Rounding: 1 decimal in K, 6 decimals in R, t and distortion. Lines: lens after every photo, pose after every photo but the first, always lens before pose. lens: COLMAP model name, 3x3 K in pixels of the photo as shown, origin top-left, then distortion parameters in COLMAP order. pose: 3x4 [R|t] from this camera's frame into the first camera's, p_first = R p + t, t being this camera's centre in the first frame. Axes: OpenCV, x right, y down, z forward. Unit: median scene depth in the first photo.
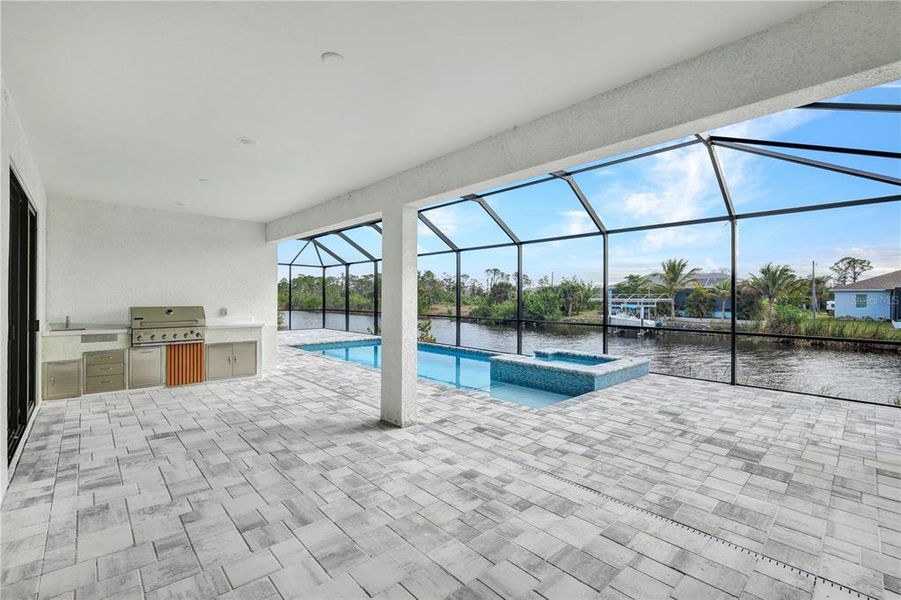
lens RADIAL K [[393.5, 0, 451.5], [0, 393.5, 294.1], [0, 0, 1]] dist [0.000014, 0.000081]
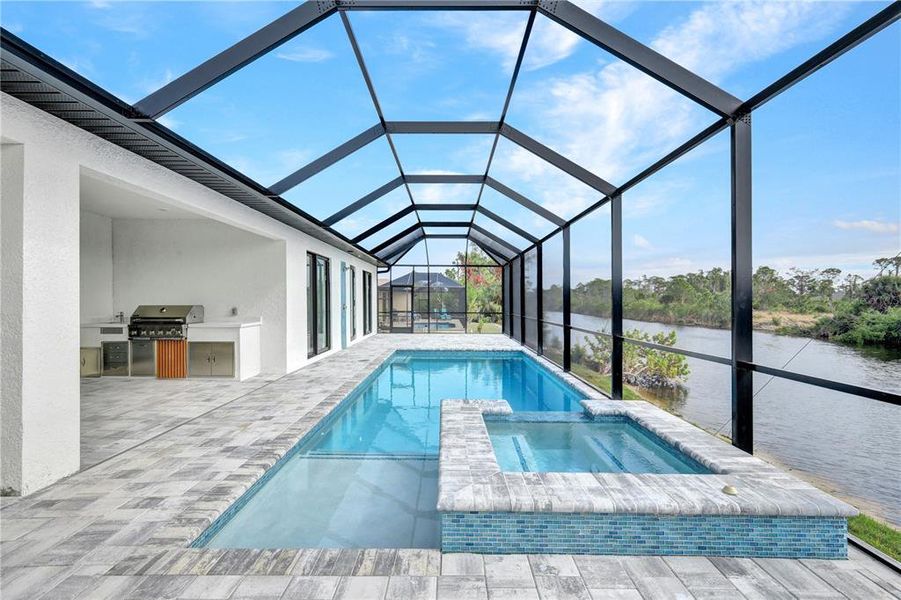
lens RADIAL K [[393.4, 0, 450.5], [0, 393.4, 300.0], [0, 0, 1]] dist [-0.001382, -0.000260]
pose [[0.720203, -0.004998, -0.693745, 0.462836], [0.006584, 0.999978, -0.000370, 0.017194], [0.693732, -0.004301, 0.720220, 0.574550]]
